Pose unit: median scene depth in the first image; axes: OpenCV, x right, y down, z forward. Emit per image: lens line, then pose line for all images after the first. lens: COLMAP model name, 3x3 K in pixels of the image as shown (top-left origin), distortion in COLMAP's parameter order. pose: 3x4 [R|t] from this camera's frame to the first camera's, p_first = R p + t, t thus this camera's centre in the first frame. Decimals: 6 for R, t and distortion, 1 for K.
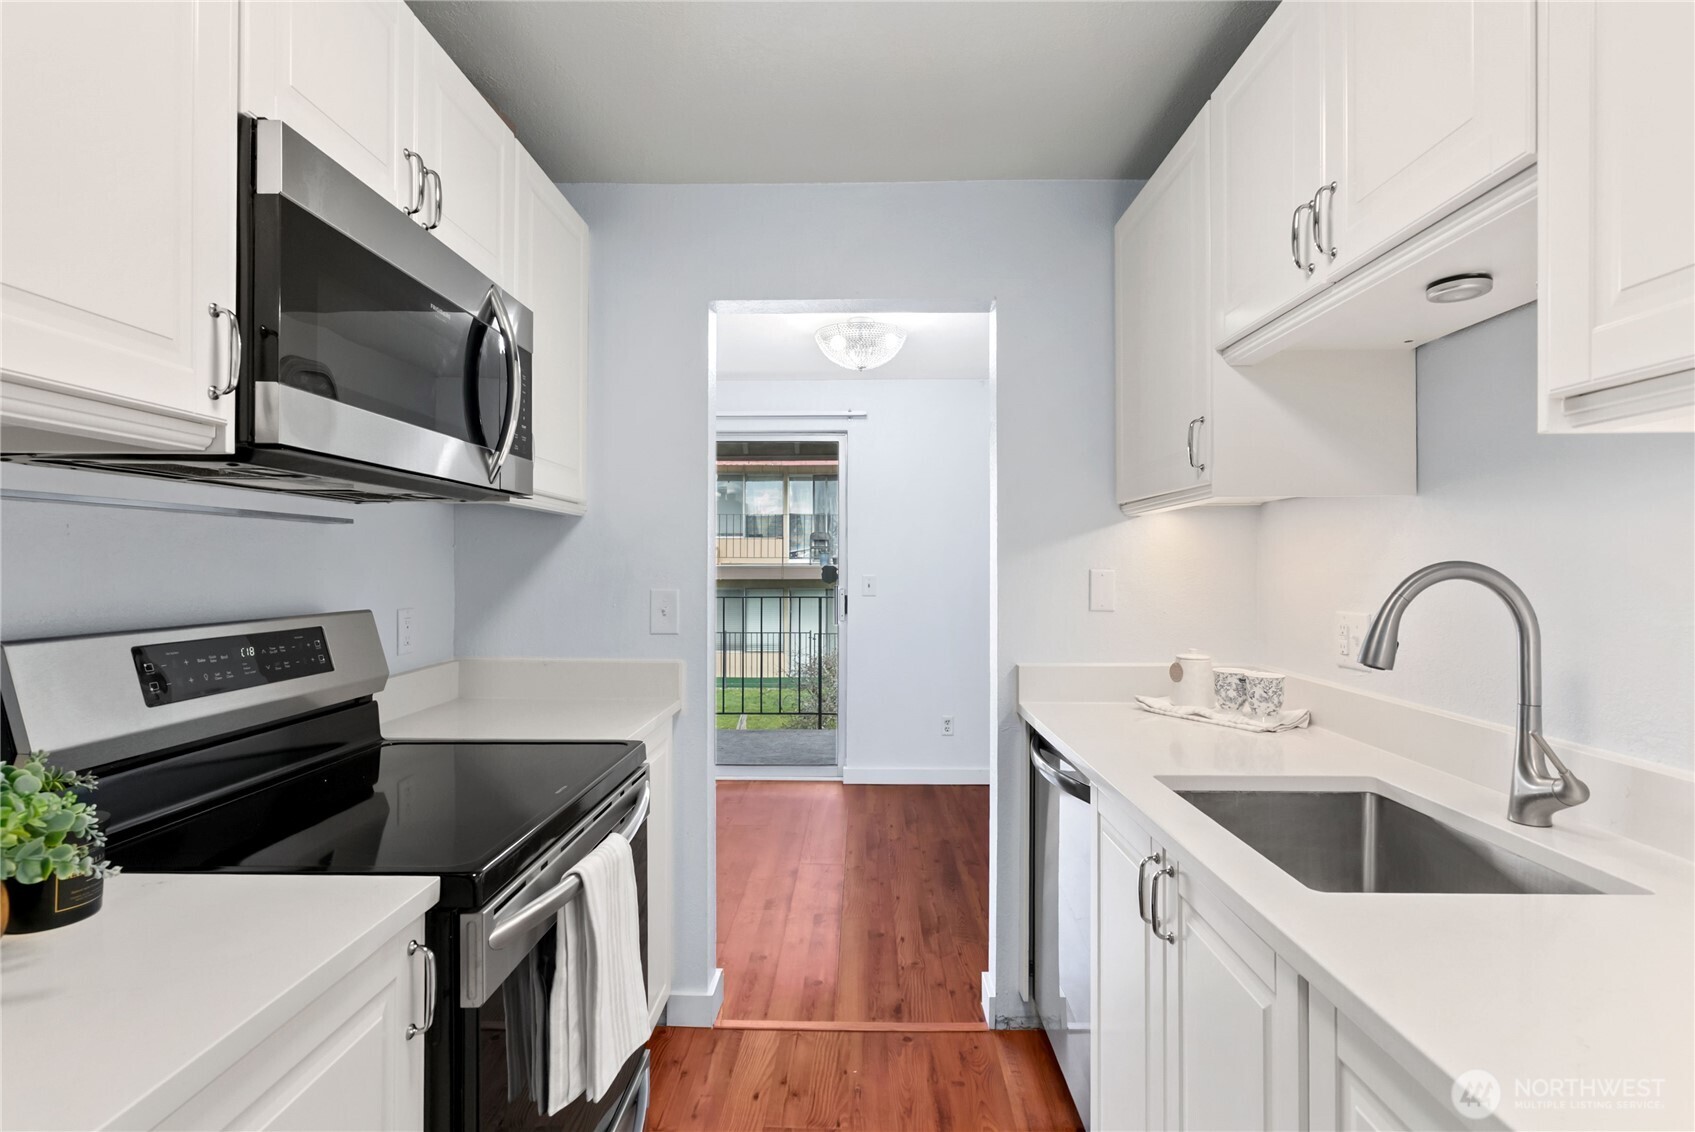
lens RADIAL K [[818.4, 0, 850.0], [0, 818.4, 565.0], [0, 0, 1]] dist [0.001875, -0.000212]
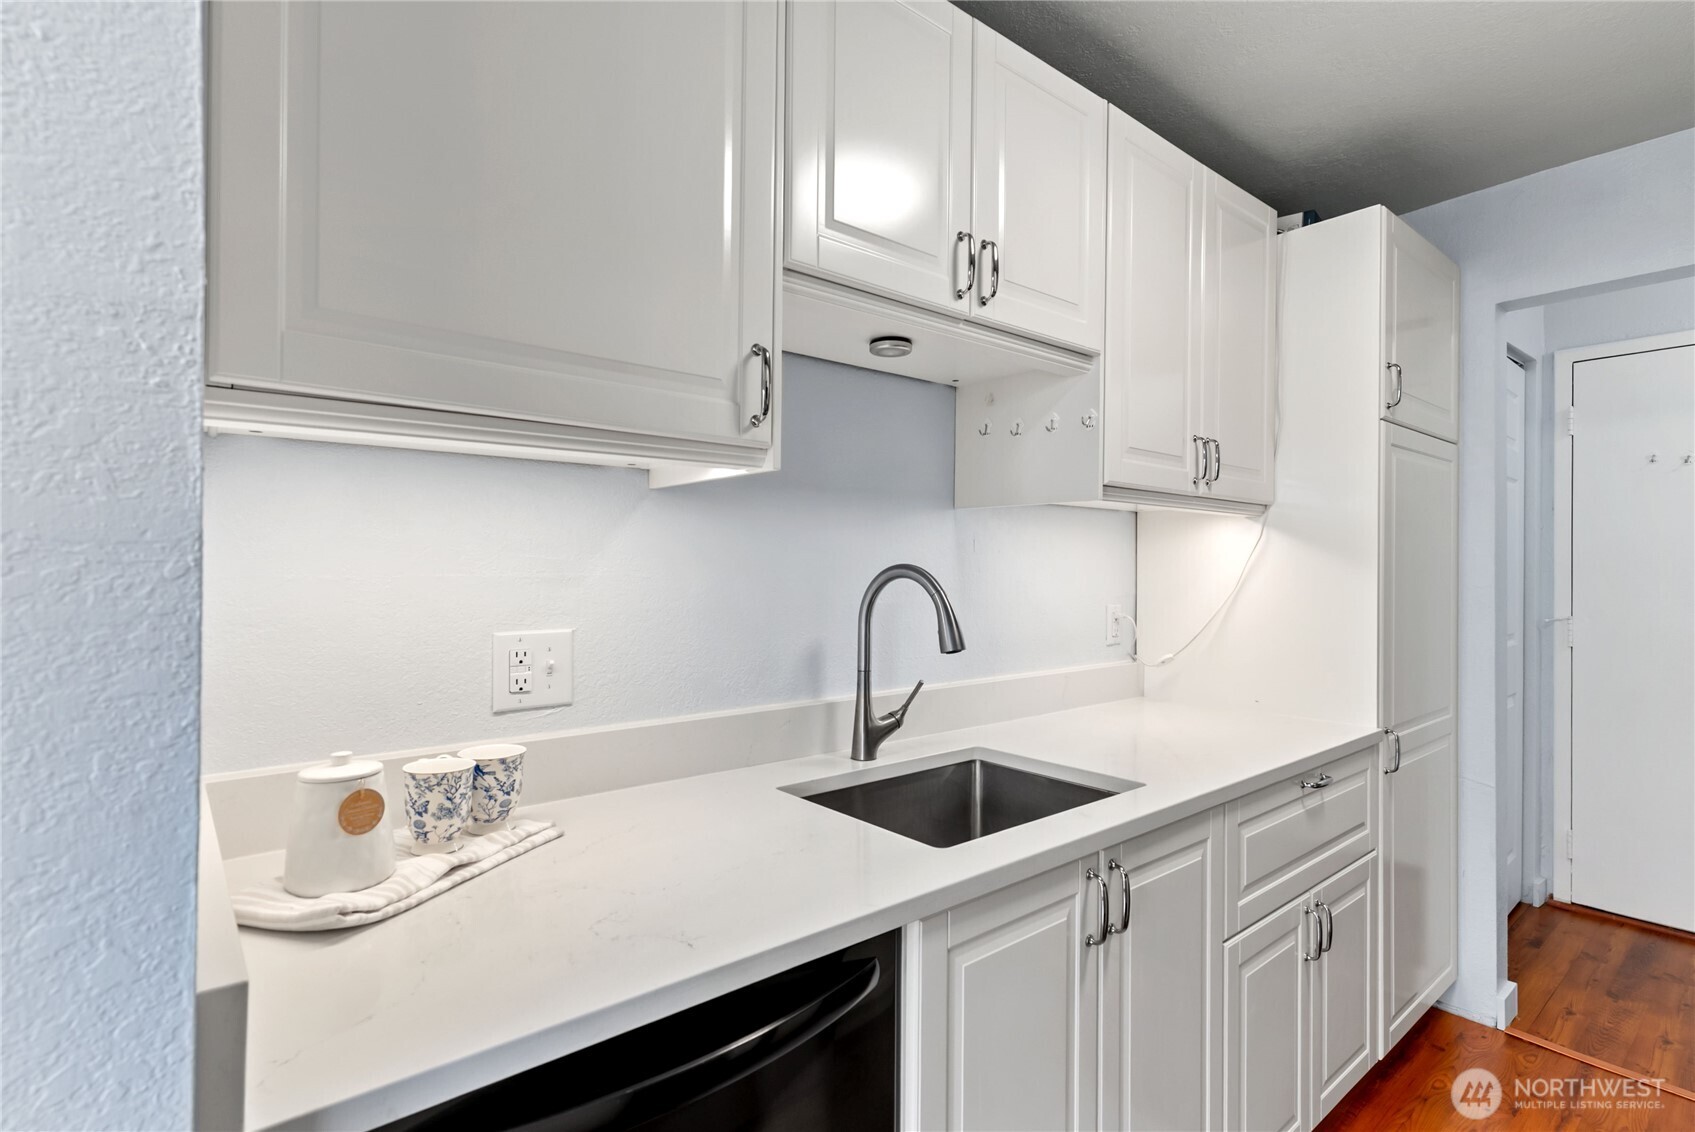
lens RADIAL K [[818.5, 0, 842.4], [0, 818.5, 565.5], [0, 0, 1]] dist [0.004450, 0.000553]
pose [[-0.650715, -0.000180, 0.759322, -0.145706], [-0.002571, 0.999995, -0.001967, 0.000212], [-0.759318, -0.003232, -0.650712, 1.861584]]
